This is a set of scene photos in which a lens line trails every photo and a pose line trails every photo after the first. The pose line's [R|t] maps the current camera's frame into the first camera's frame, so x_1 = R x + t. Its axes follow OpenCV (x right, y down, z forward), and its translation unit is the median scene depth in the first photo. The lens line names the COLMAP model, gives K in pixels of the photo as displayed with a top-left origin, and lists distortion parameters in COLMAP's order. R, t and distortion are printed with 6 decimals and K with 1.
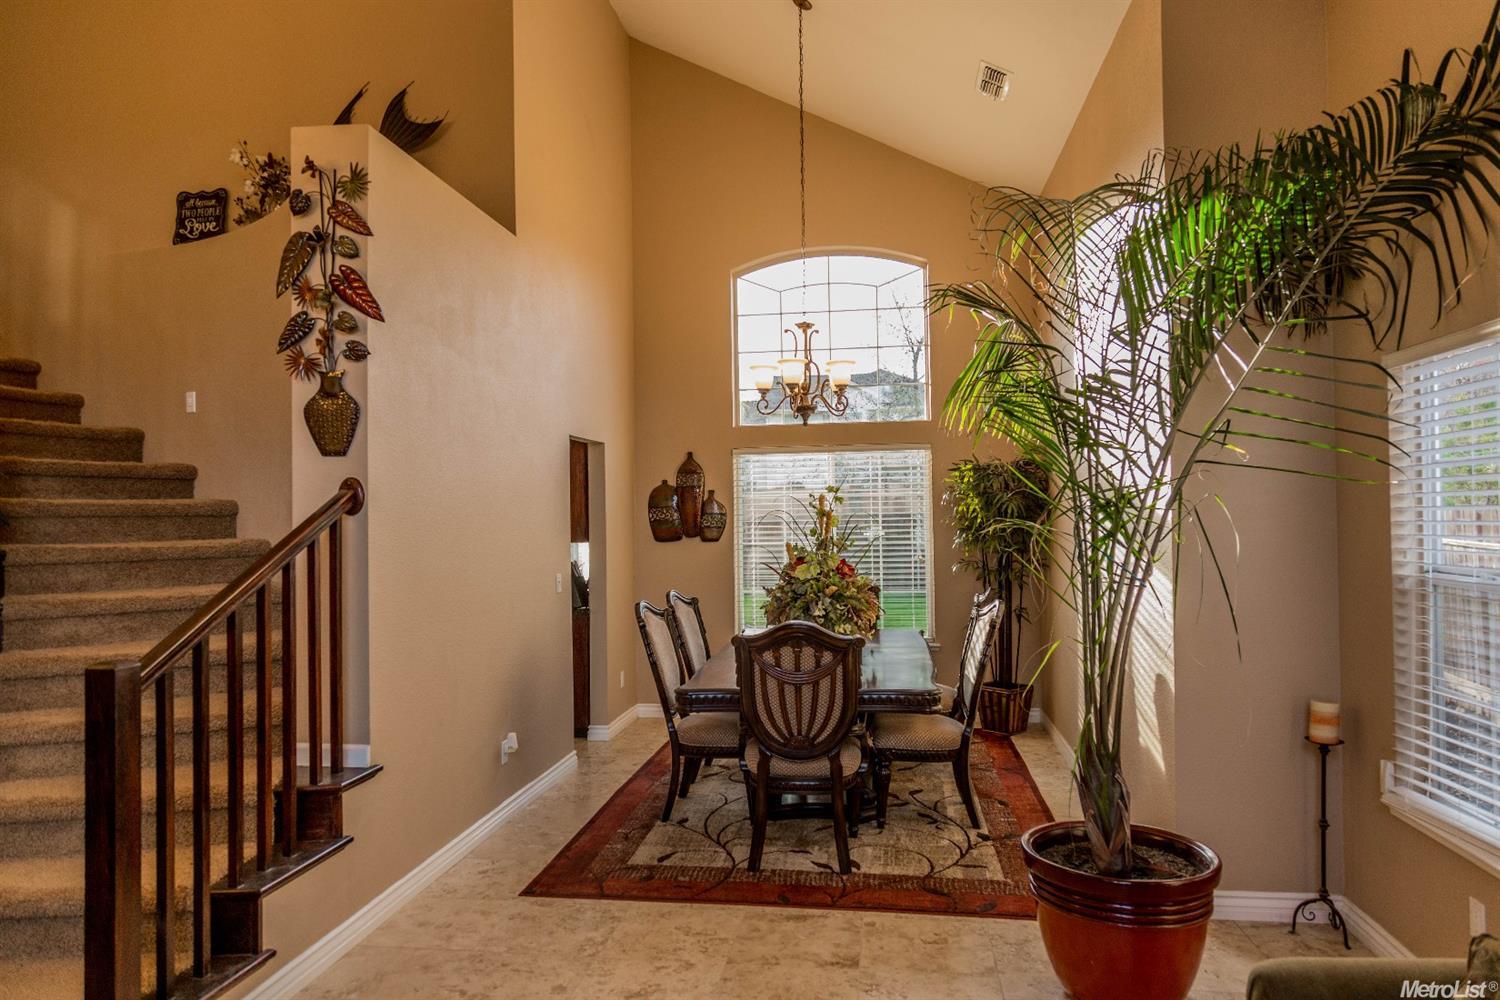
lens RADIAL K [[998.7, 0, 750.0], [0, 998.7, 500.0], [0, 0, 1]] dist [0.001483, -0.001208]
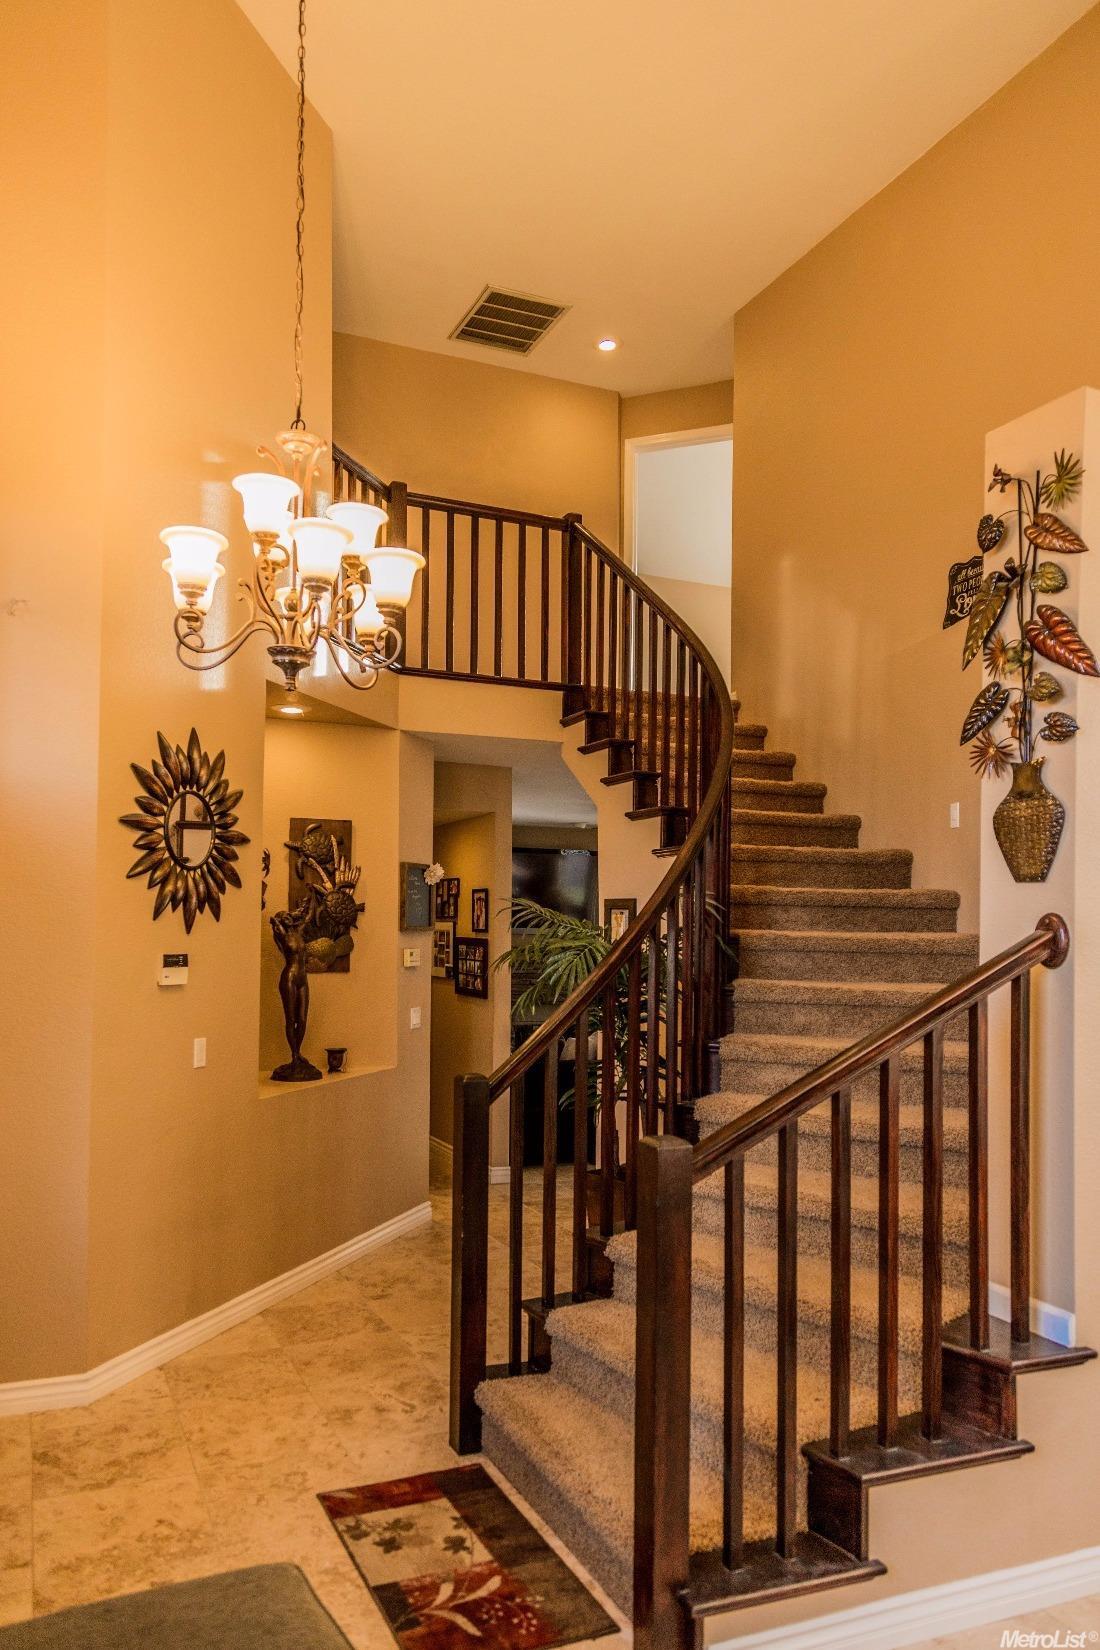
lens RADIAL K [[1097.8, 0, 549.9], [0, 1097.8, 904.9], [0, 0, 1]] dist [0.009805, 0.001007]
pose [[0.494249, 0.003360, -0.869314, 0.085533], [-0.011949, 0.999924, -0.002929, -0.021875], [0.869238, 0.011835, 0.494252, 0.329148]]
